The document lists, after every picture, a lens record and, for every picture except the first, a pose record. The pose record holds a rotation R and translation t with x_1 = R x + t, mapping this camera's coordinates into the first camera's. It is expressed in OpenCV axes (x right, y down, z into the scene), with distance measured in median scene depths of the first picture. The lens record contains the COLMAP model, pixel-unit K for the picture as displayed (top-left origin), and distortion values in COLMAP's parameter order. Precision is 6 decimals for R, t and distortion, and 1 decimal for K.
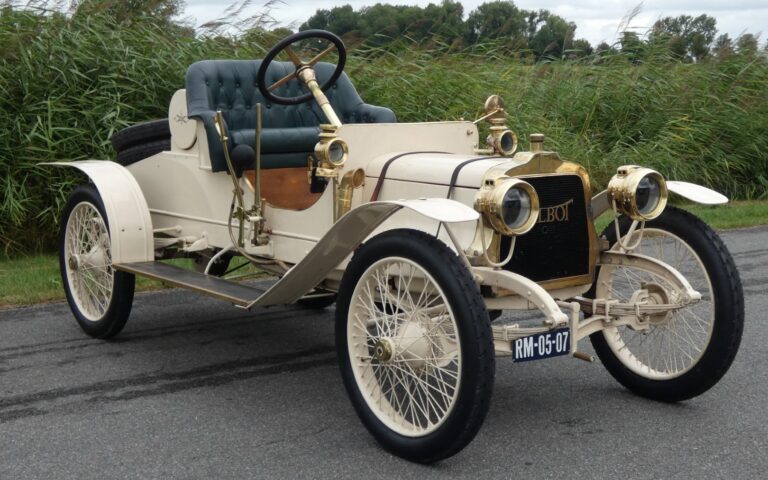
lens RADIAL K [[1185.7, 0, 421.7], [0, 1185.7, 218.0], [0, 0, 1]] dist [0.003685, -0.090897]
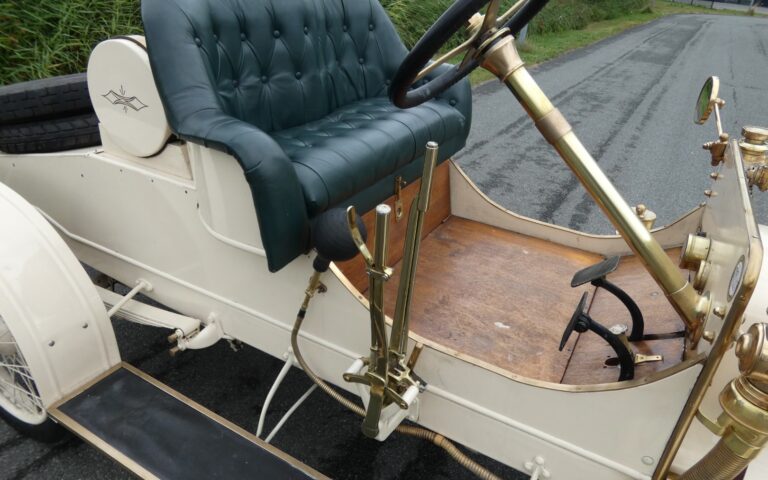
lens RADIAL K [[521.7, 0, 384.0], [0, 521.7, 240.0], [0, 0, 1]] dist [-0.027491, 0.001989]
pose [[0.924365, -0.131657, 0.358073, -0.208185], [-0.013059, 0.927099, 0.374589, -0.125585], [-0.381286, -0.350933, 0.855258, 0.831545]]
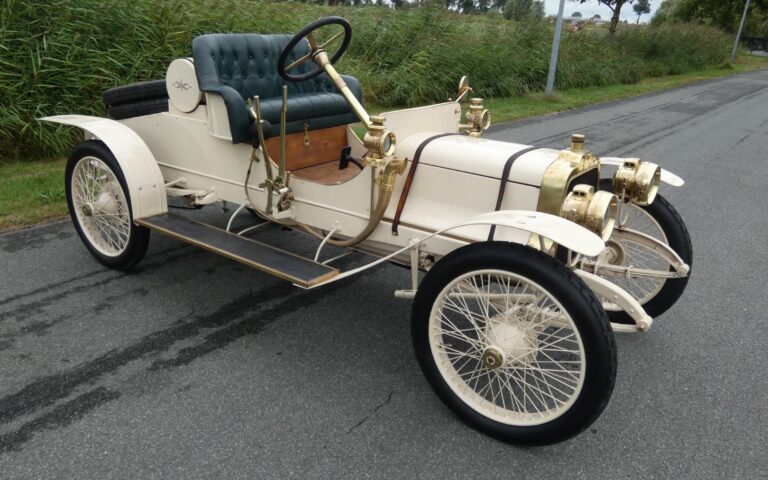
lens RADIAL K [[611.7, 0, 384.0], [0, 611.7, 240.0], [0, 0, 1]] dist [-0.032324, 0.001654]
pose [[0.960473, -0.053331, 0.273217, -0.204582], [-0.014360, 0.970678, 0.239954, -0.092049], [-0.278003, -0.234392, 0.931544, 0.410936]]
